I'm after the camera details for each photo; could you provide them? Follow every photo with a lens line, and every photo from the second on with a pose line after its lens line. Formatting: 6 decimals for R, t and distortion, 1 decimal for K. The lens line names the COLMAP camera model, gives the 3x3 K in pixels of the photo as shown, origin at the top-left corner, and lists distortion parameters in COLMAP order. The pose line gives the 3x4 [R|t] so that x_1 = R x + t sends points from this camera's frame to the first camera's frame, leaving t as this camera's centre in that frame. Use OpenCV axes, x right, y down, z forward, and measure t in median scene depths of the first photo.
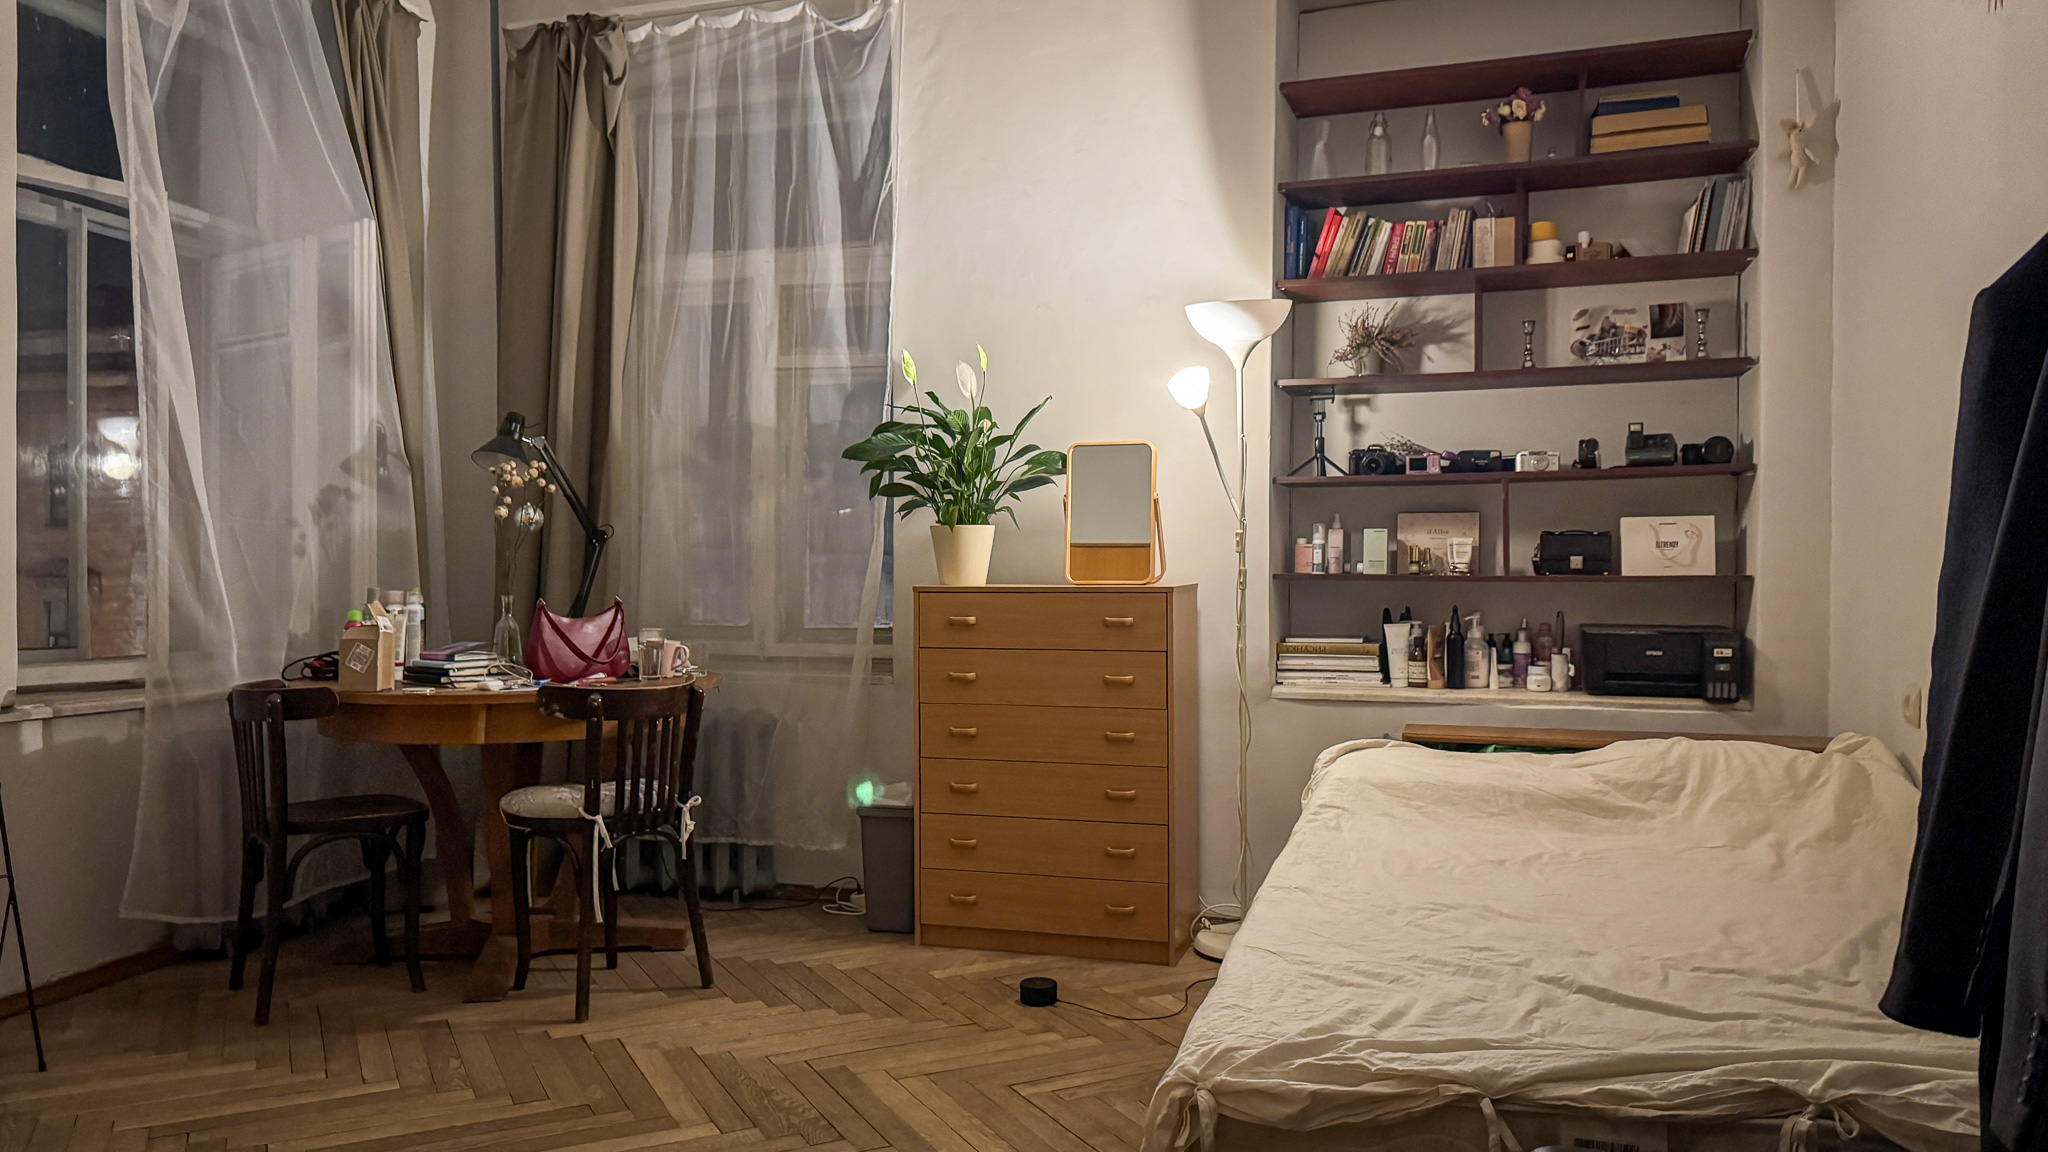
lens RADIAL K [[1410.7, 0, 1037.6], [0, 1410.7, 577.5], [0, 0, 1]] dist [0.090274, -0.139613]
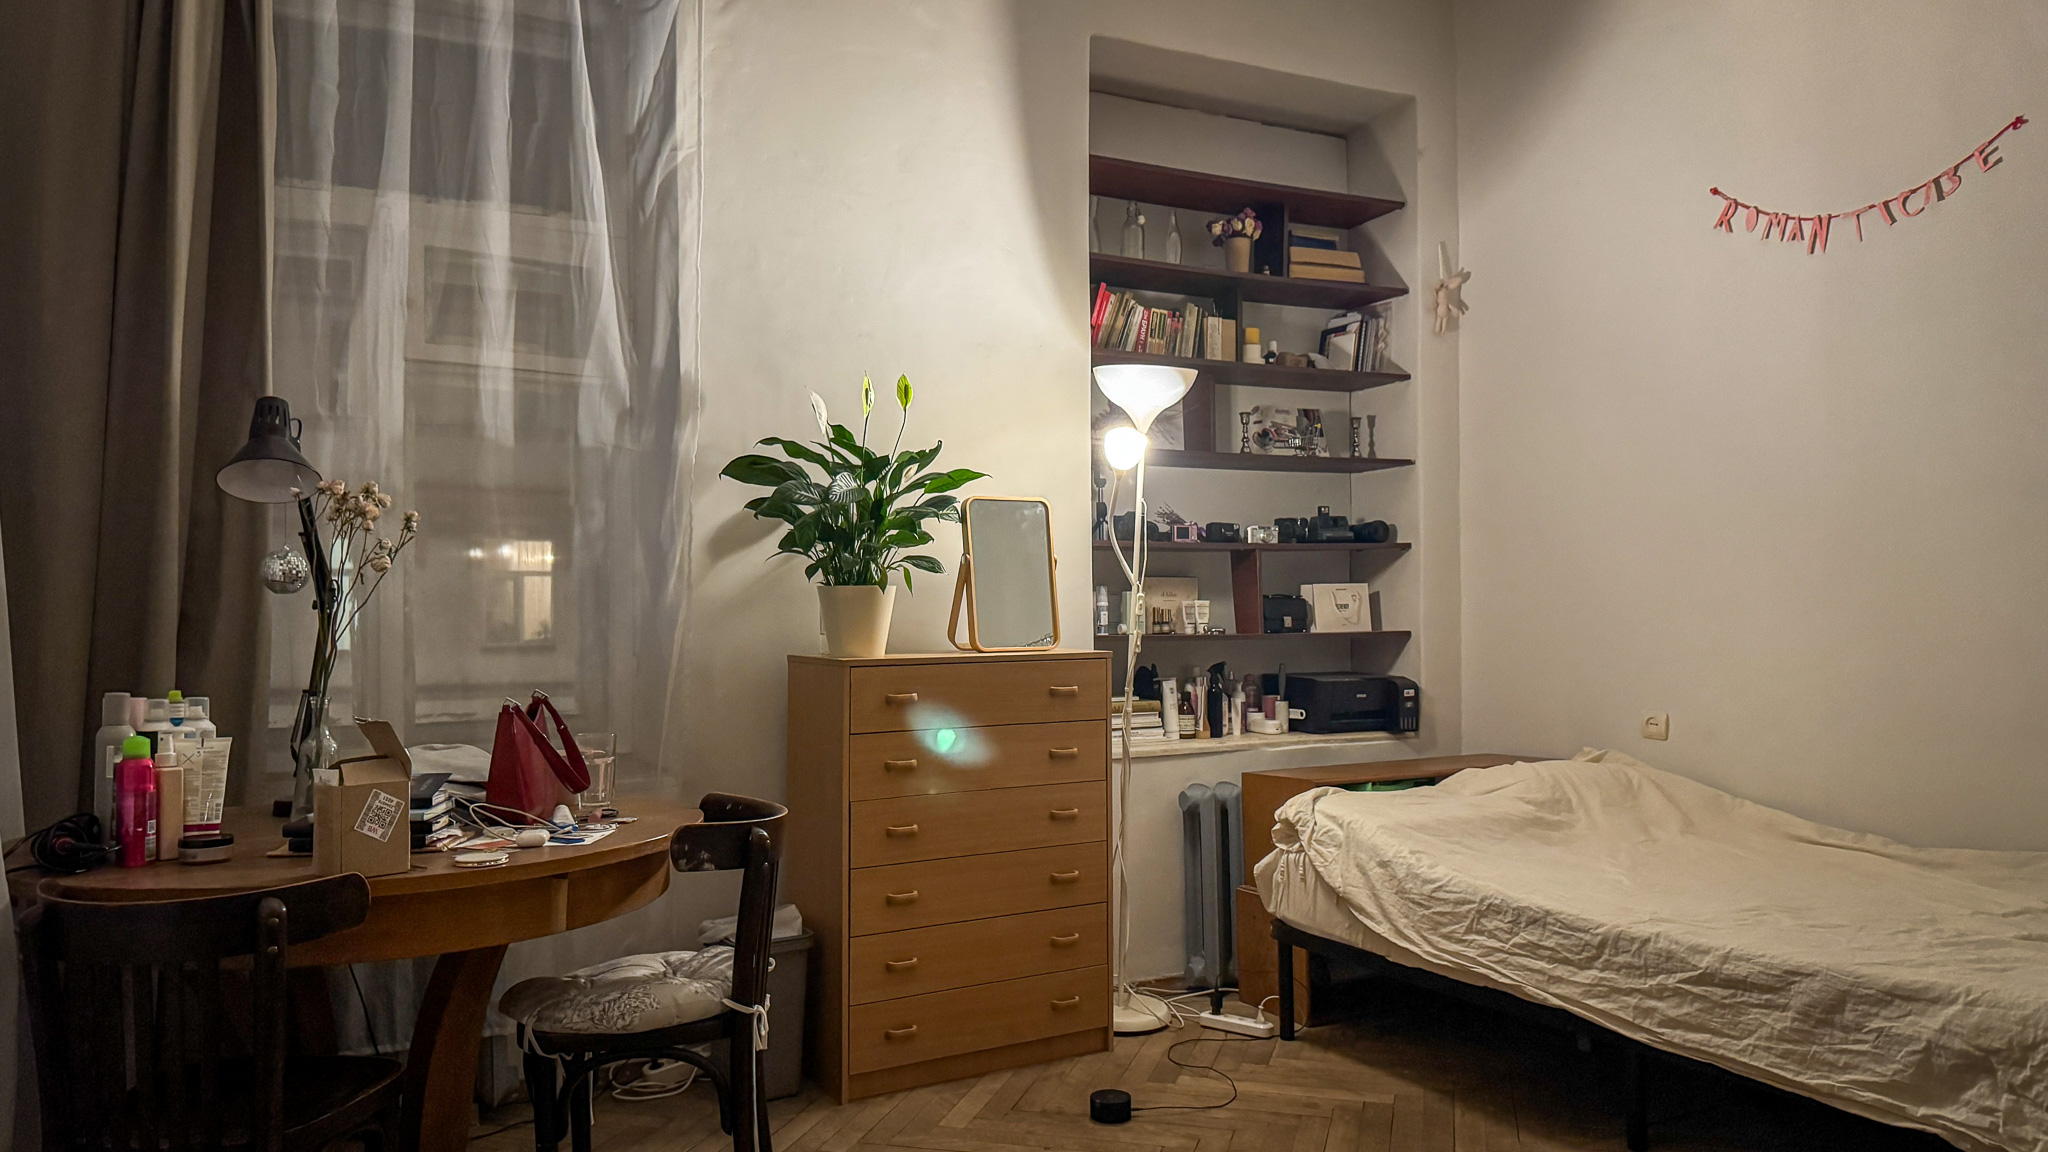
lens RADIAL K [[1410.7, 0, 1037.6], [0, 1410.7, 577.5], [0, 0, 1]] dist [0.090274, -0.139613]
pose [[0.687032, 0.010806, 0.726547, -0.599639], [0.012985, 0.999547, -0.027145, -0.017891], [-0.726512, 0.028084, 0.686580, 0.345674]]
